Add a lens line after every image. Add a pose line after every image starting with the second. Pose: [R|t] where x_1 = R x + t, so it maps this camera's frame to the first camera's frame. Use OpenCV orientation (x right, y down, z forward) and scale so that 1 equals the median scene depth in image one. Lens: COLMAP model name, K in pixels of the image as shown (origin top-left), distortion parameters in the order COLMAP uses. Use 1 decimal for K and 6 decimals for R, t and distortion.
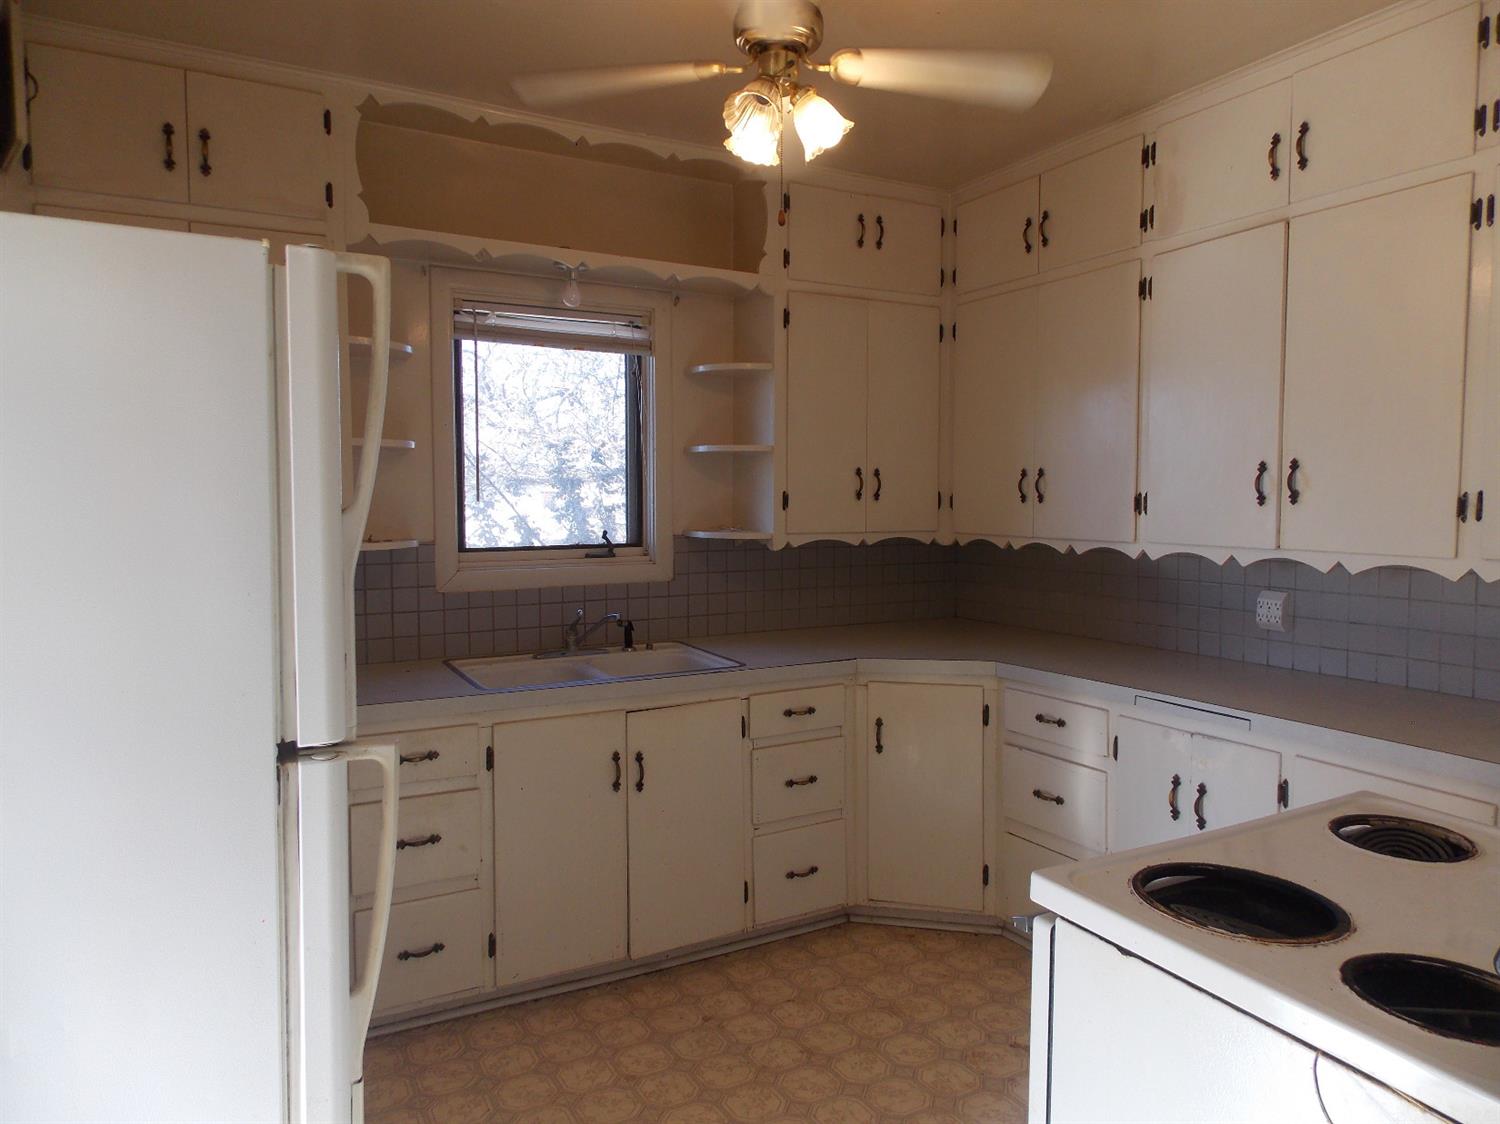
lens RADIAL K [[984.4, 0, 747.0], [0, 984.4, 542.8], [0, 0, 1]] dist [-0.005620, -0.001183]
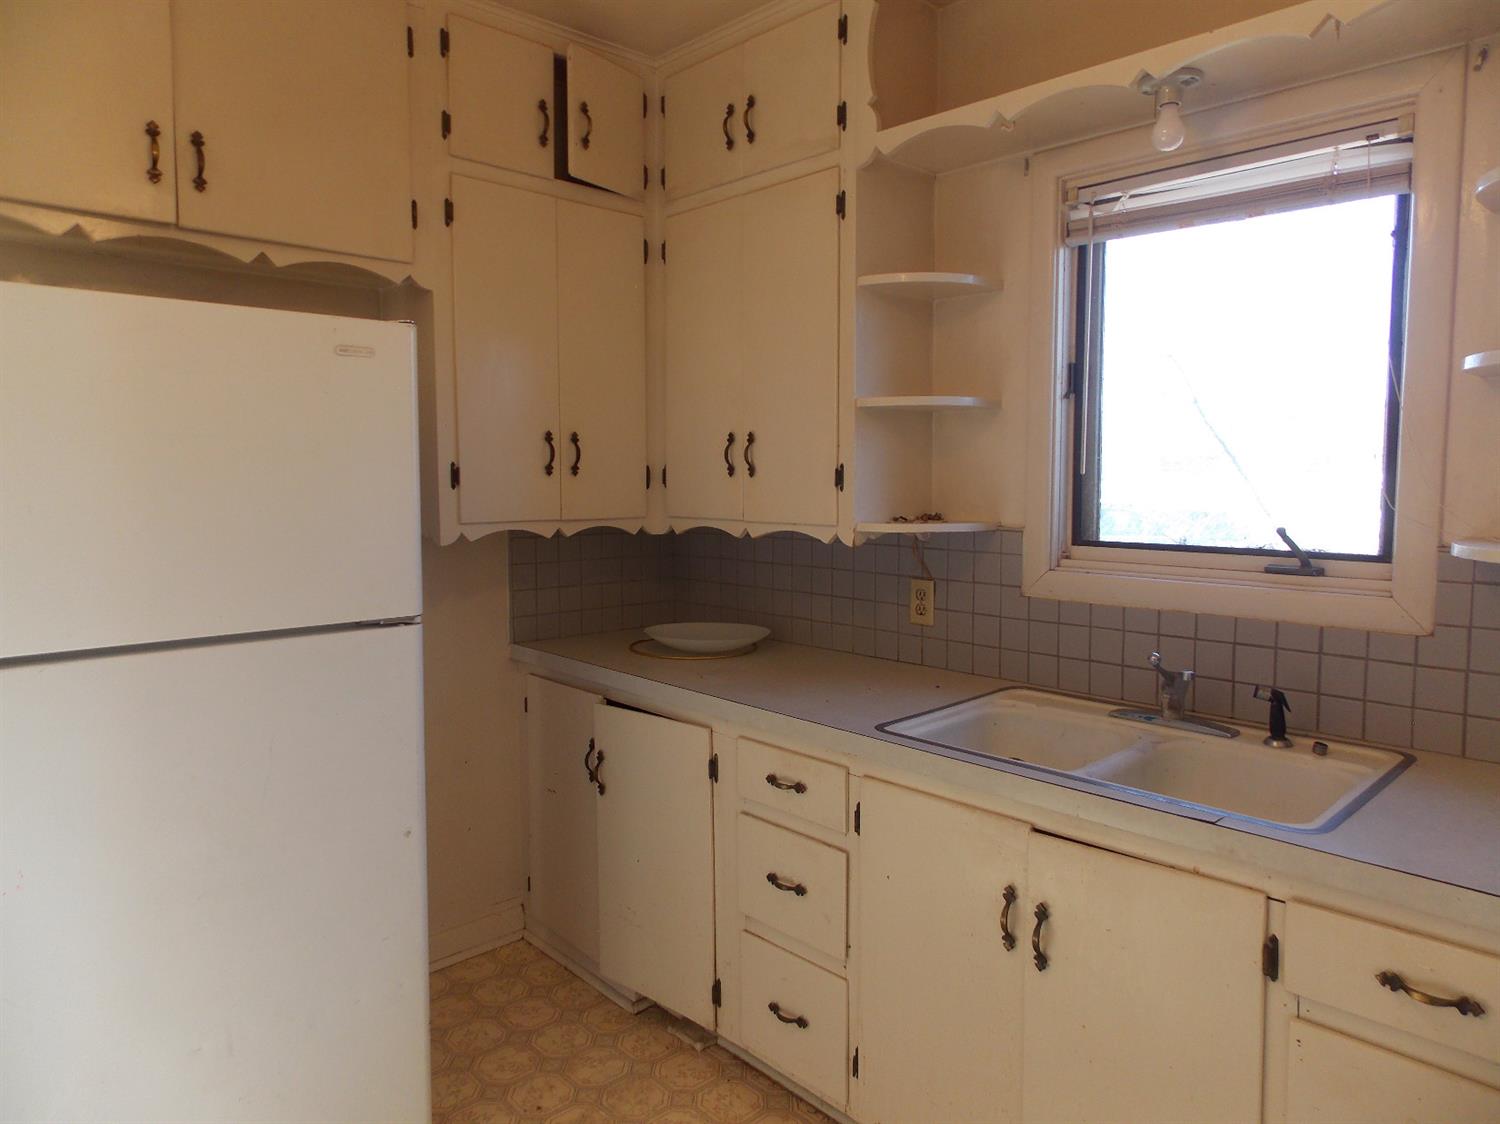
lens RADIAL K [[984.4, 0, 747.0], [0, 984.4, 542.8], [0, 0, 1]] dist [-0.005620, -0.001183]
pose [[0.246904, 0.066436, -0.966760, 0.345538], [-0.053161, 0.997073, 0.054943, -0.018925], [0.967581, 0.037828, 0.249713, 0.594902]]
